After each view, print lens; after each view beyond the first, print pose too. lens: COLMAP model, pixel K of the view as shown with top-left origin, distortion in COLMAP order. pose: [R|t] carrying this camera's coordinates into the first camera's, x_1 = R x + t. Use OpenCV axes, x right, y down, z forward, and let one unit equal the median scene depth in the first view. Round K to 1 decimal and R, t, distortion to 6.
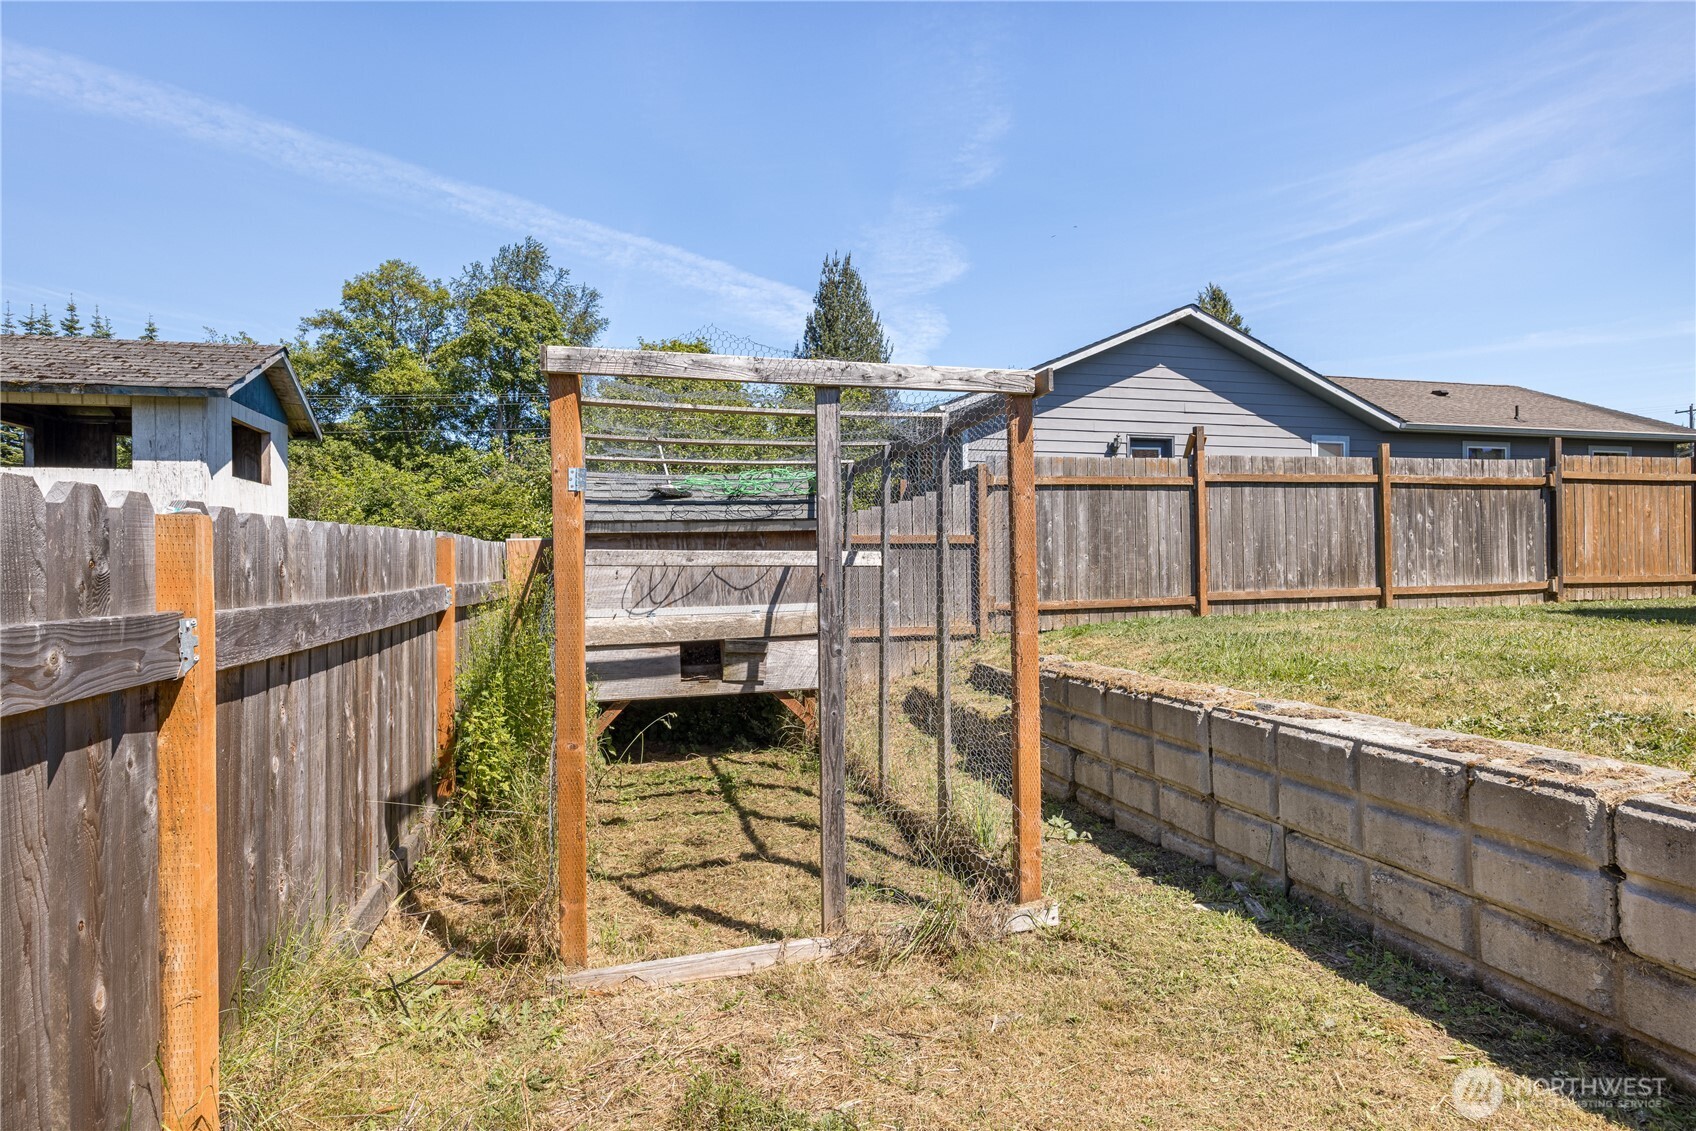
lens RADIAL K [[951.0, 0, 850.6], [0, 951.0, 562.9], [0, 0, 1]] dist [-0.004481, 0.000045]
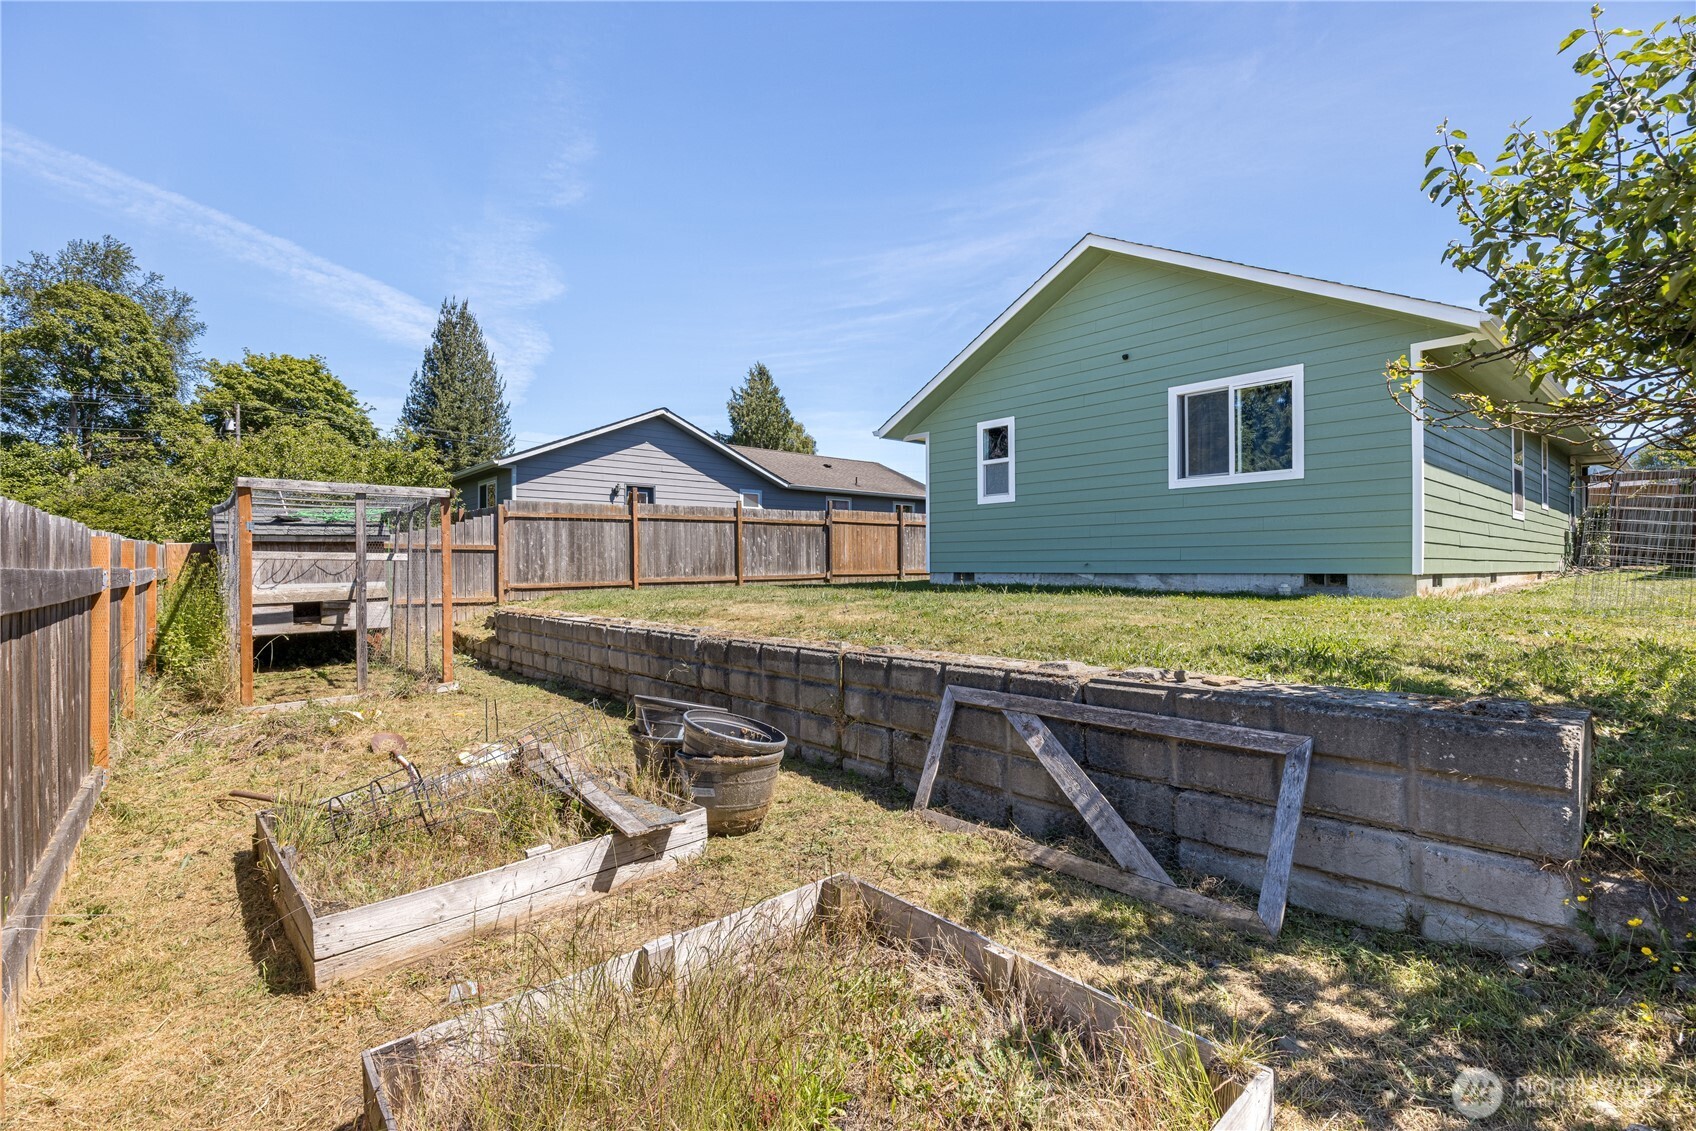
lens RADIAL K [[776.4, 0, 845.5], [0, 776.4, 564.6], [0, 0, 1]] dist [-0.005131, -0.000617]
pose [[0.902507, 0.007243, 0.430614, 0.085006], [-0.007031, 0.999973, -0.002083, 0.004372], [-0.430618, -0.001147, 0.902534, -0.494130]]
